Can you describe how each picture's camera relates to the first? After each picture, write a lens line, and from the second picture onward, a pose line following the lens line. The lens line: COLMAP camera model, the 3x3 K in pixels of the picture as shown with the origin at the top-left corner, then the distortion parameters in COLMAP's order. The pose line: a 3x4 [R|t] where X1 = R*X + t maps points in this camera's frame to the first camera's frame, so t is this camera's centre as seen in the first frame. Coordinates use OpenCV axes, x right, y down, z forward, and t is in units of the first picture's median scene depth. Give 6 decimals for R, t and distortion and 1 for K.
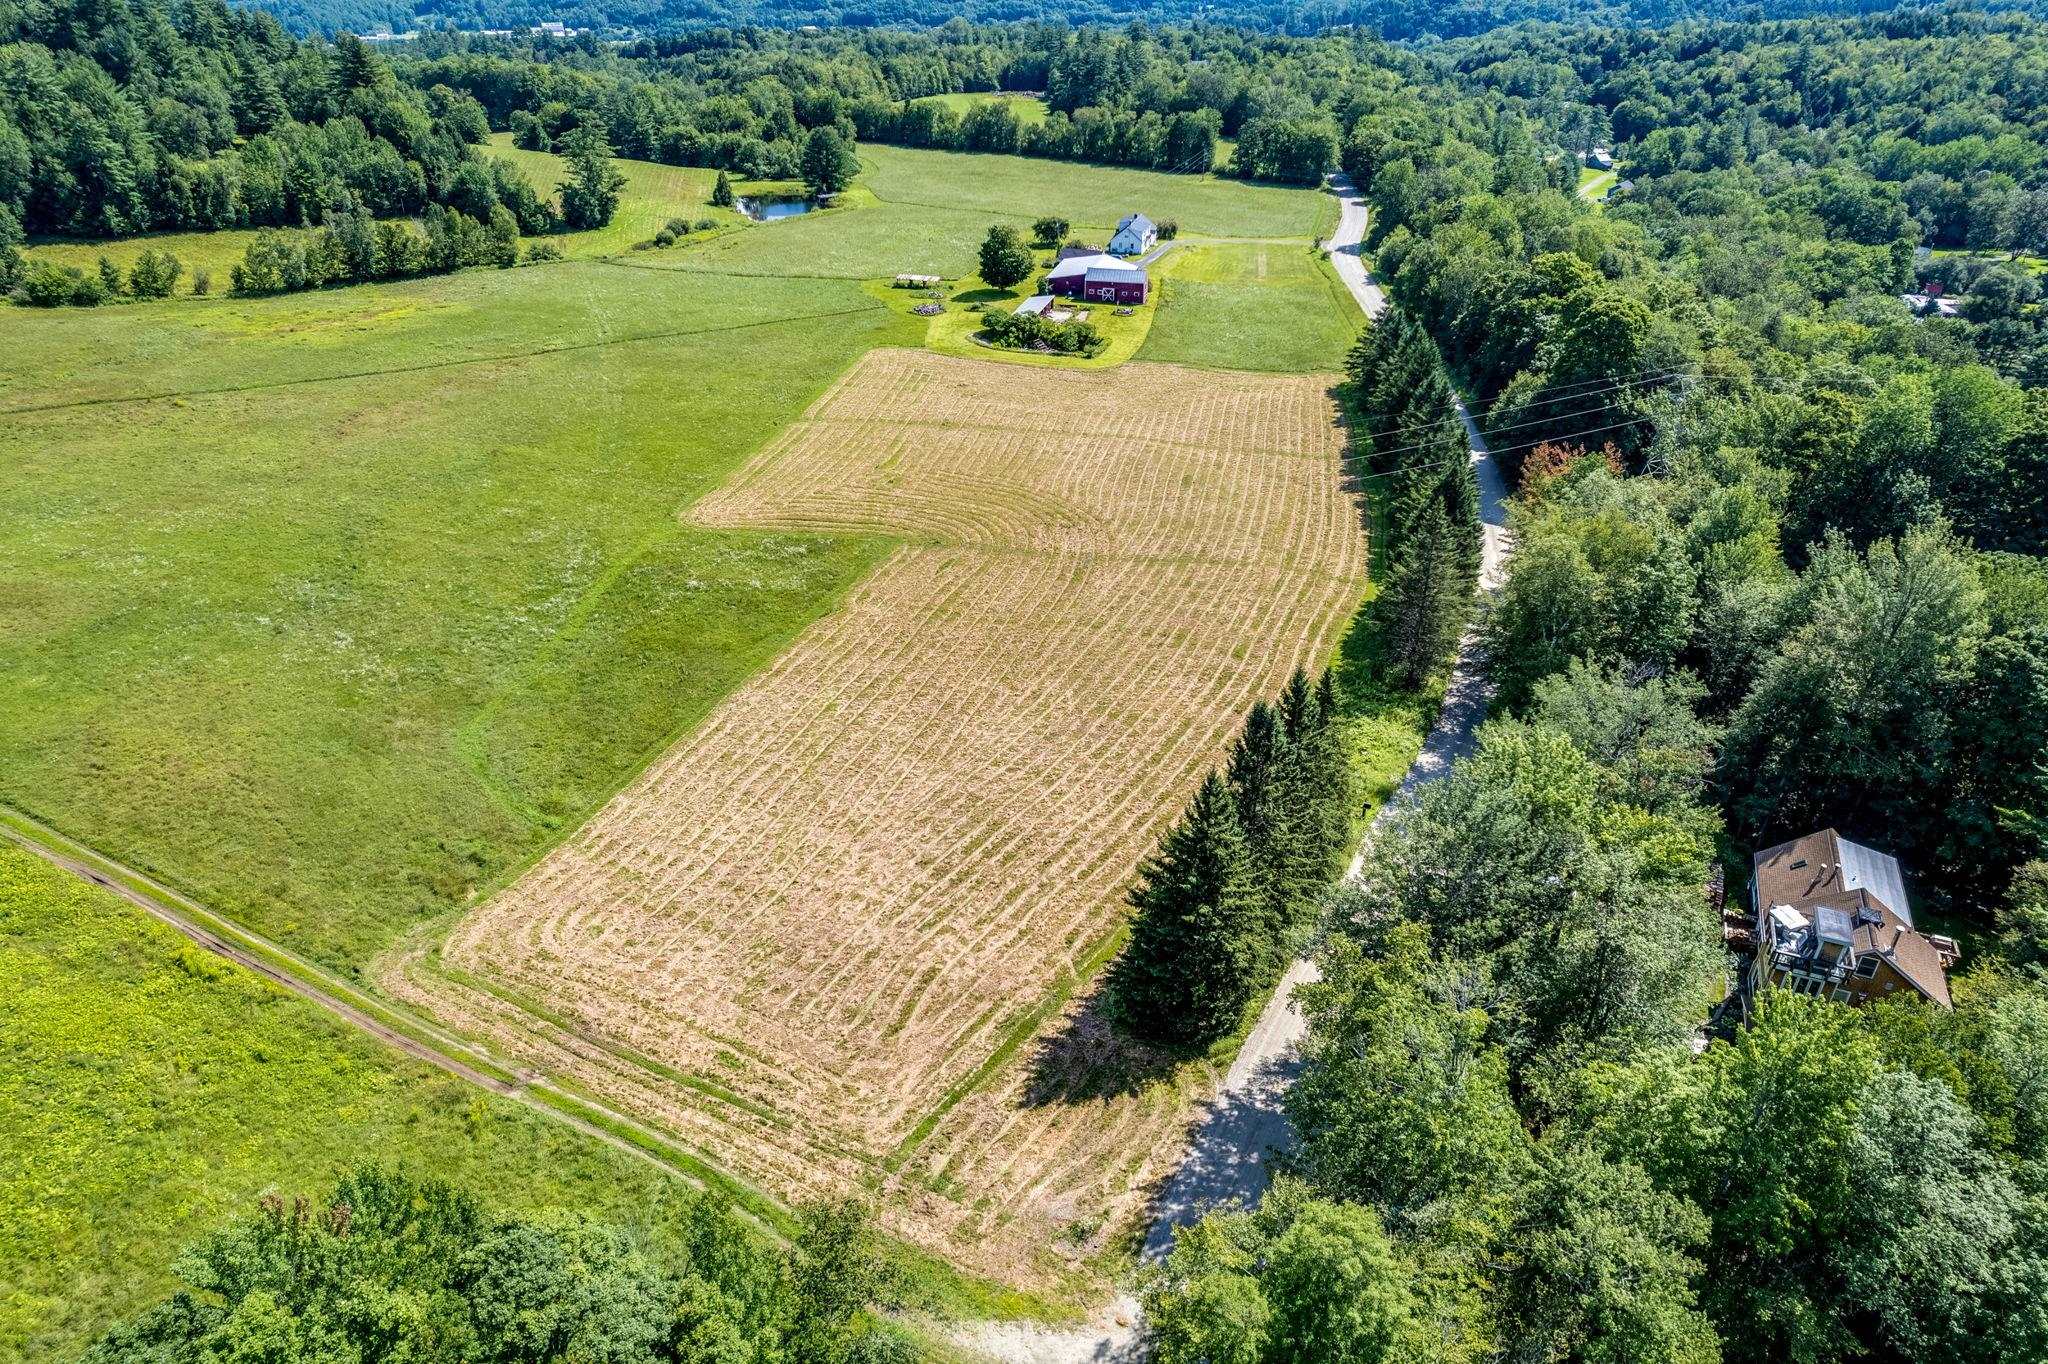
lens RADIAL K [[1313.0, 0, 1017.1], [0, 1313.0, 687.5], [0, 0, 1]] dist [-0.076041, 0.066769]
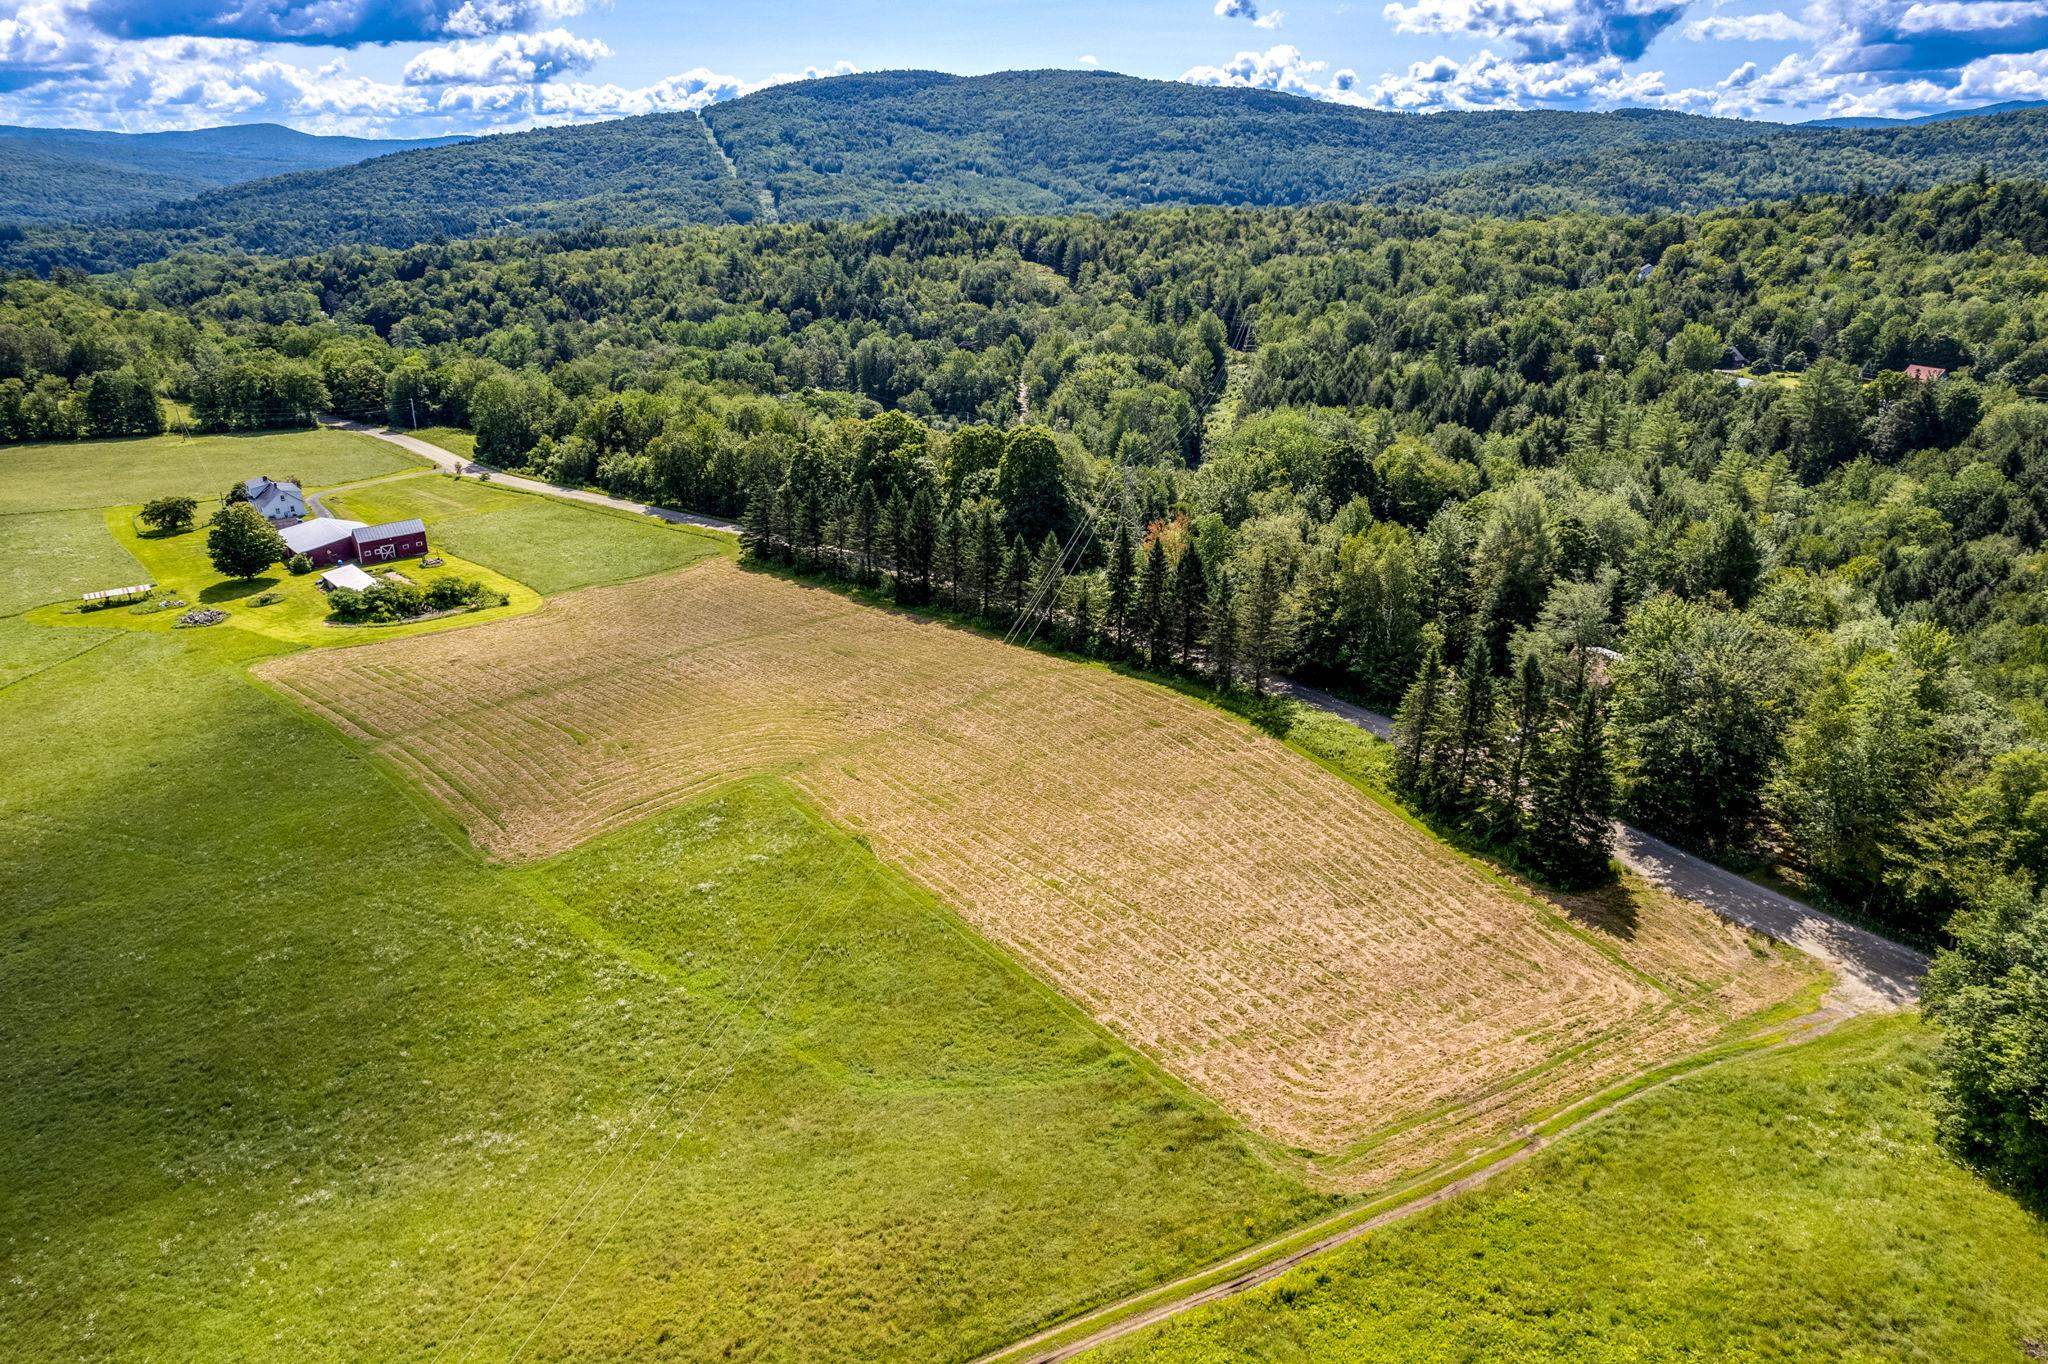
lens RADIAL K [[1313.0, 0, 1016.6], [0, 1313.0, 683.8], [0, 0, 1]] dist [-0.076041, 0.066769]
pose [[0.560278, -0.301318, 0.771554, -0.256715], [0.413497, 0.908863, 0.054674, -0.055351], [-0.717711, 0.288403, 0.633810, 0.092499]]
